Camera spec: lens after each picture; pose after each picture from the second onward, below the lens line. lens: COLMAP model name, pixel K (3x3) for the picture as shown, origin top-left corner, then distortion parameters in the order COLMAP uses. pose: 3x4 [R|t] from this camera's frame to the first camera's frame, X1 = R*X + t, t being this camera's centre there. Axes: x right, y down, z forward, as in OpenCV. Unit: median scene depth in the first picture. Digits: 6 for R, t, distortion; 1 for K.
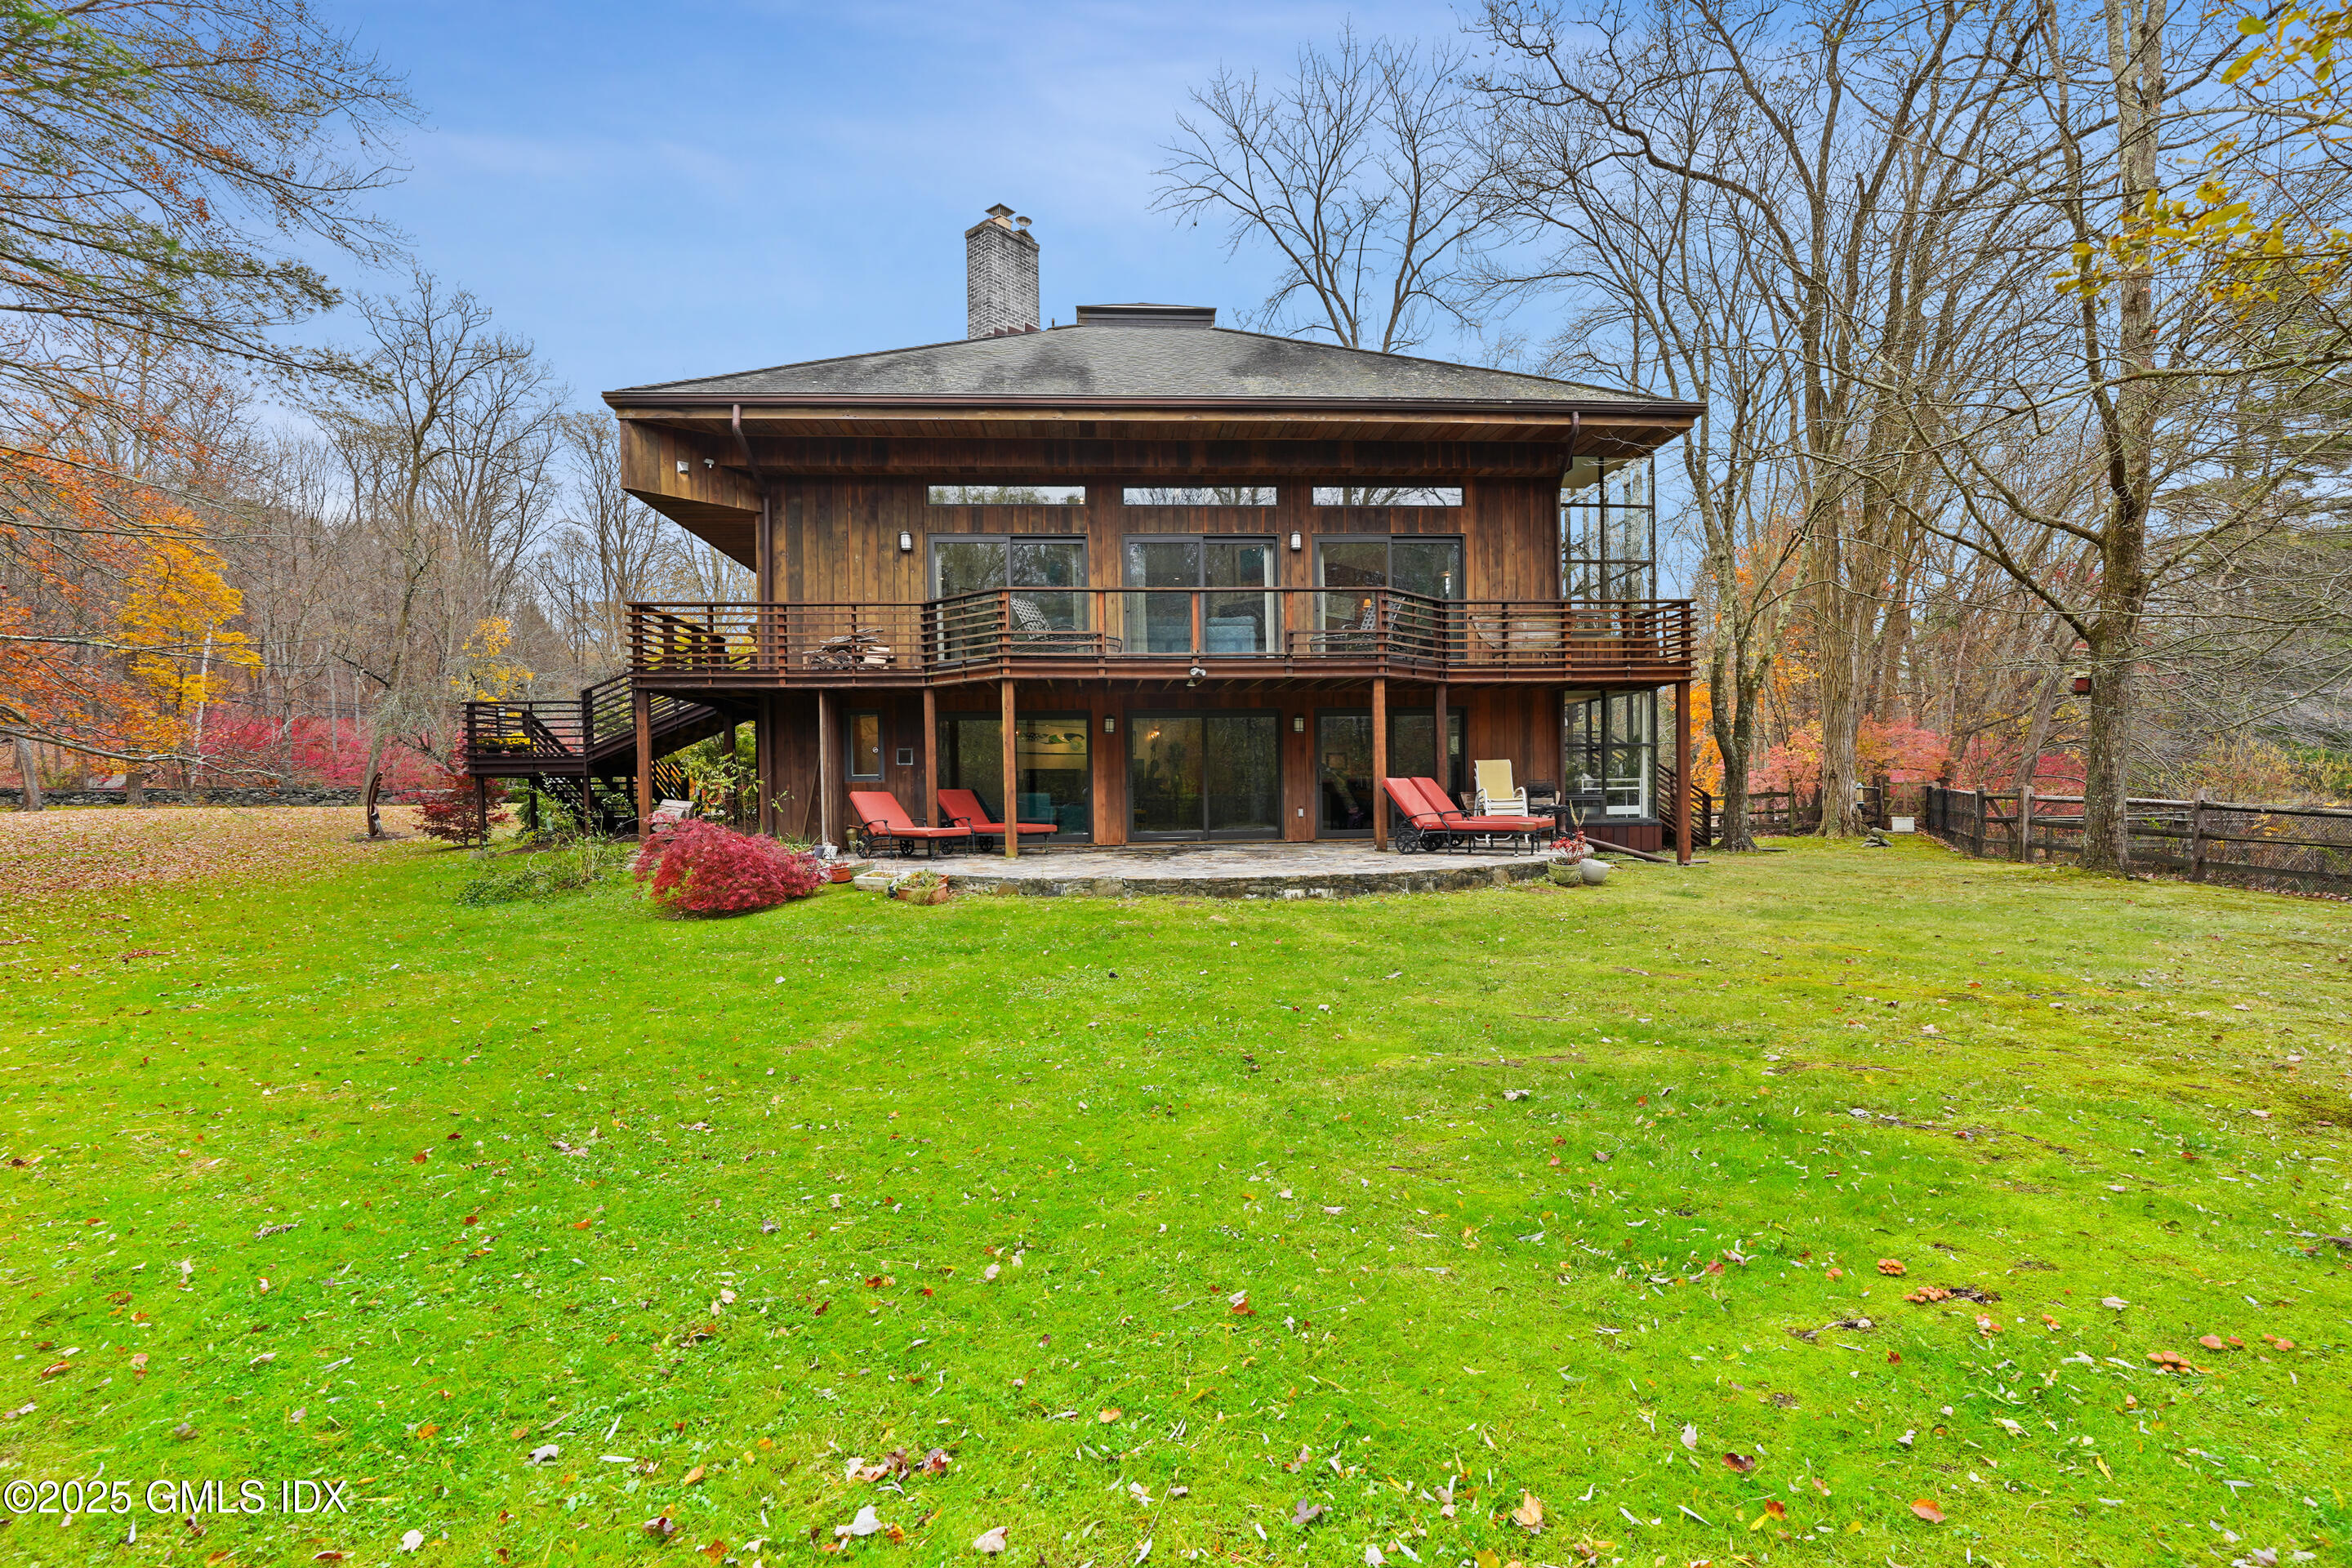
lens RADIAL K [[1078.9, 0, 1176.0], [0, 1078.9, 784.0], [0, 0, 1]] dist [0.000163, 0.000018]
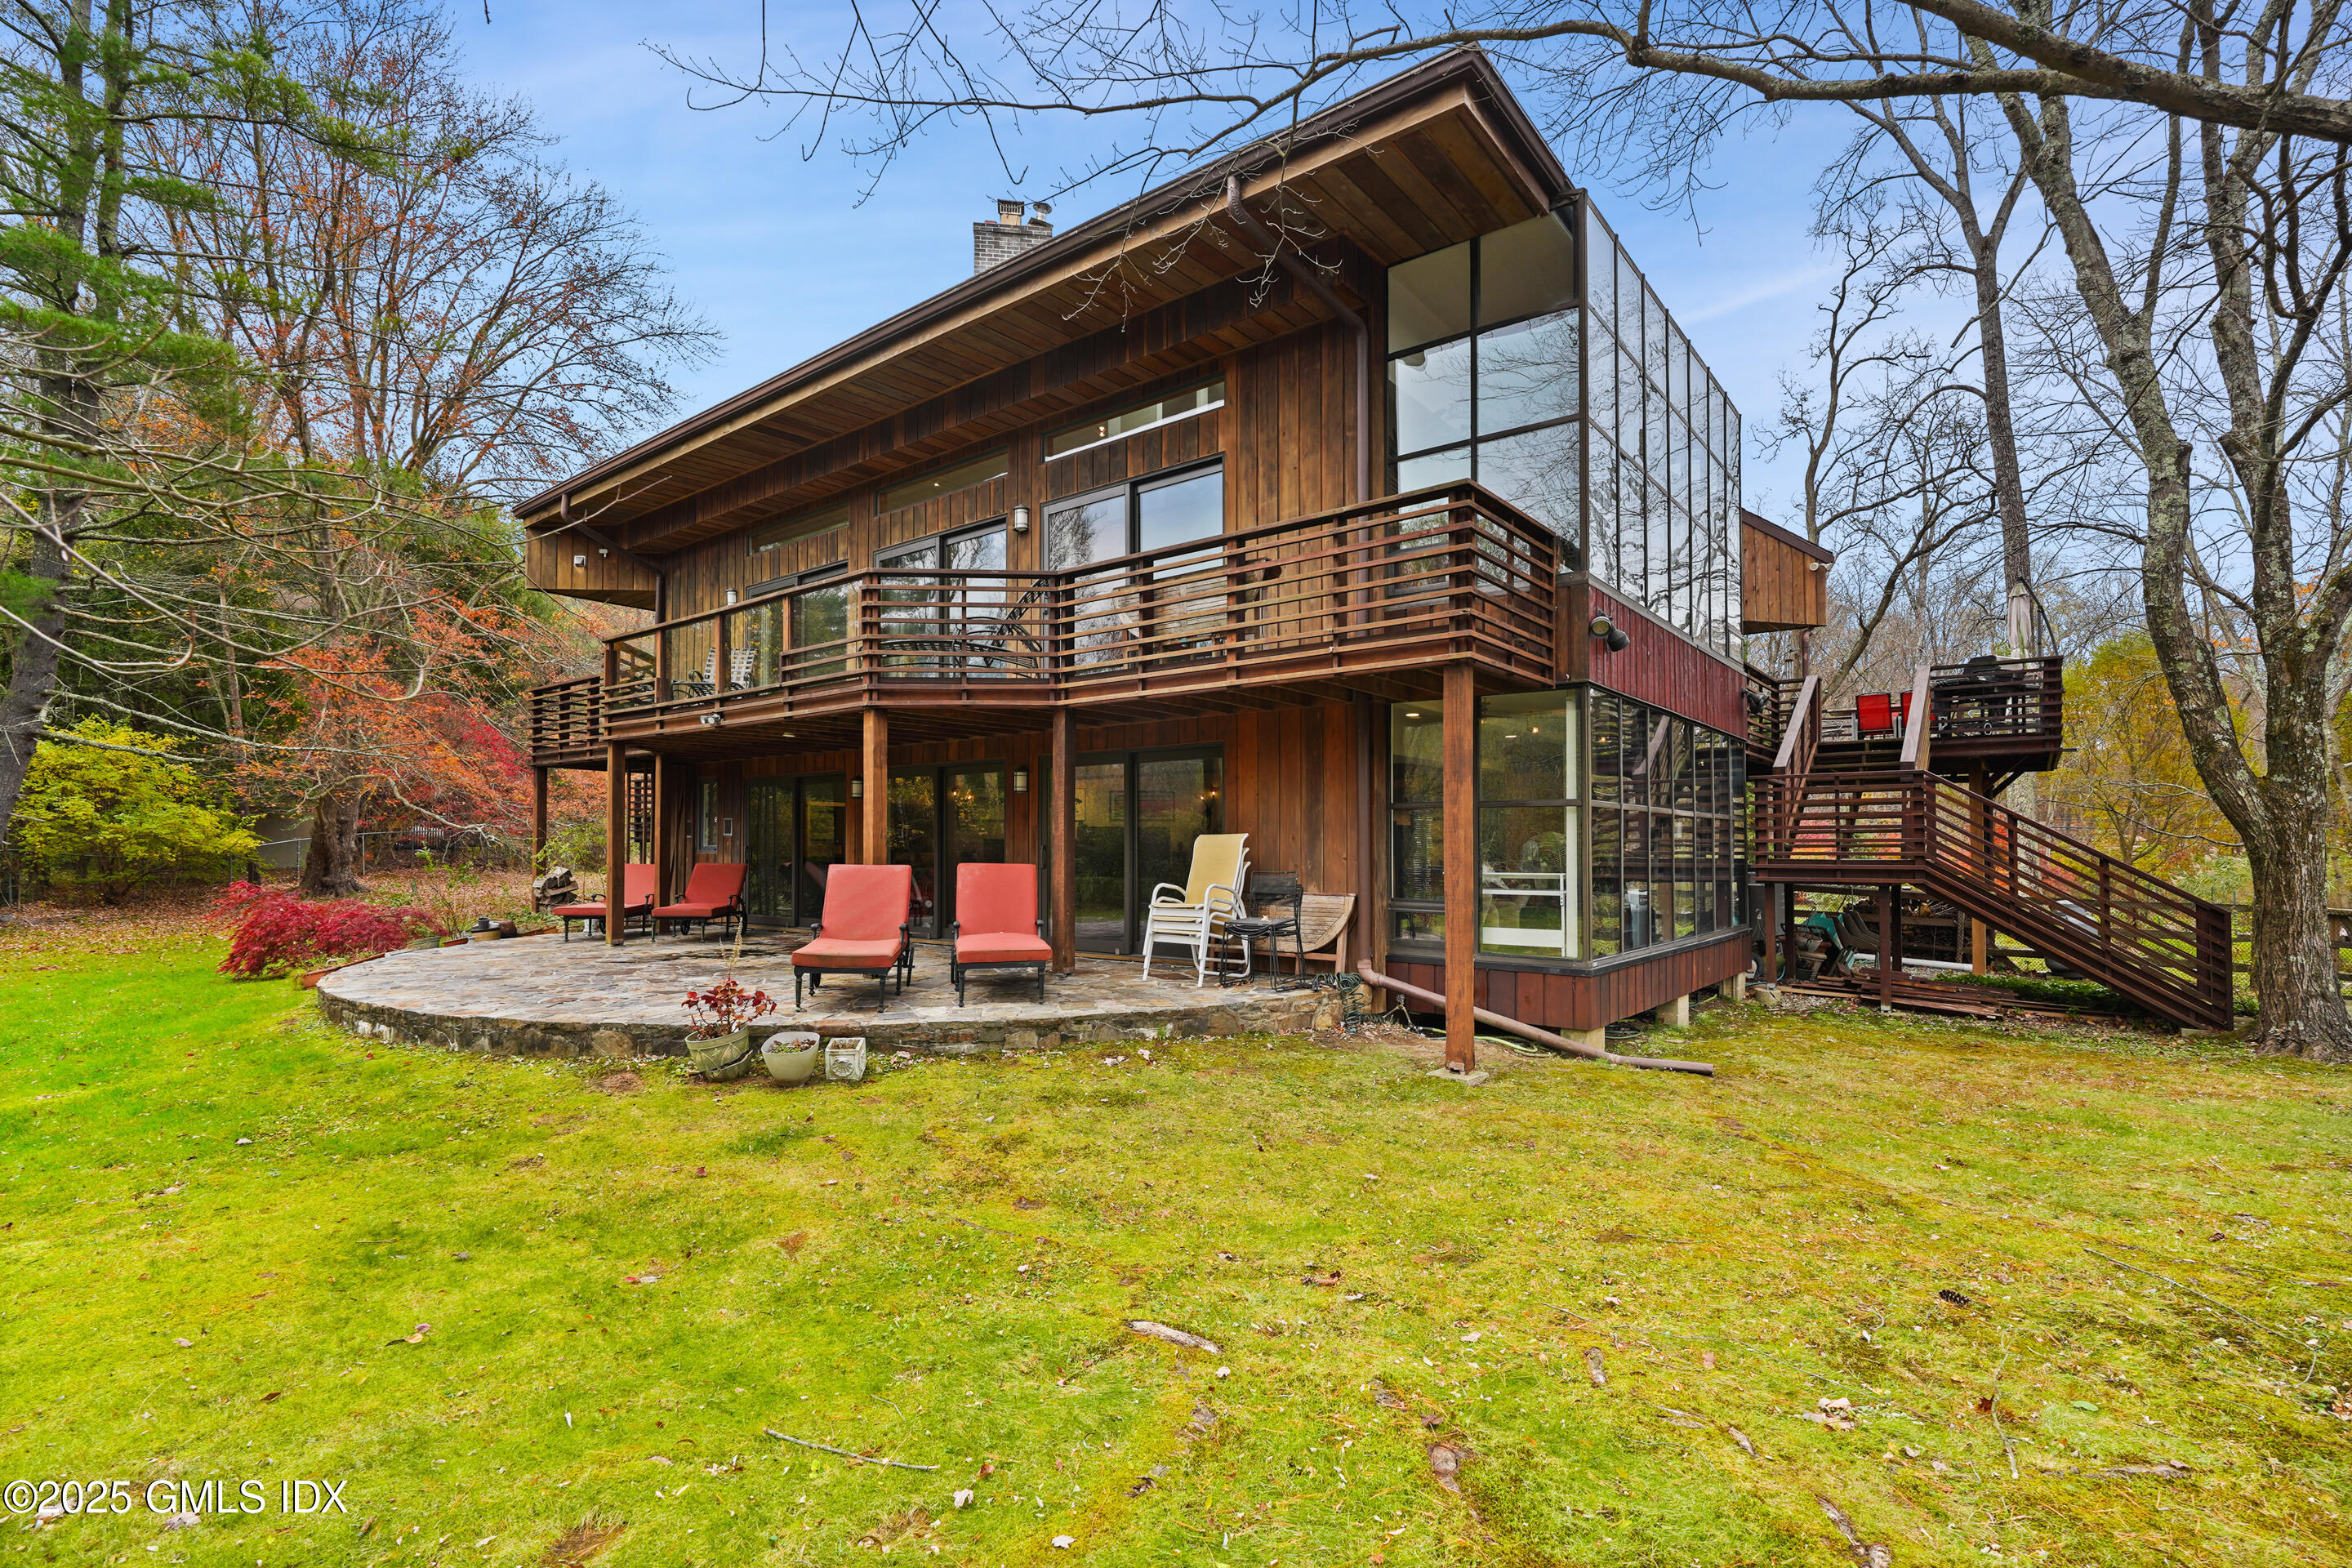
lens RADIAL K [[1094.2, 0, 1176.0], [0, 1094.2, 784.0], [0, 0, 1]] dist [-0.000053, -0.000048]
pose [[0.722173, -0.019861, -0.691427, 0.668803], [-0.009114, 0.999228, -0.038222, -0.025312], [0.691652, 0.033904, 0.721434, 0.556149]]
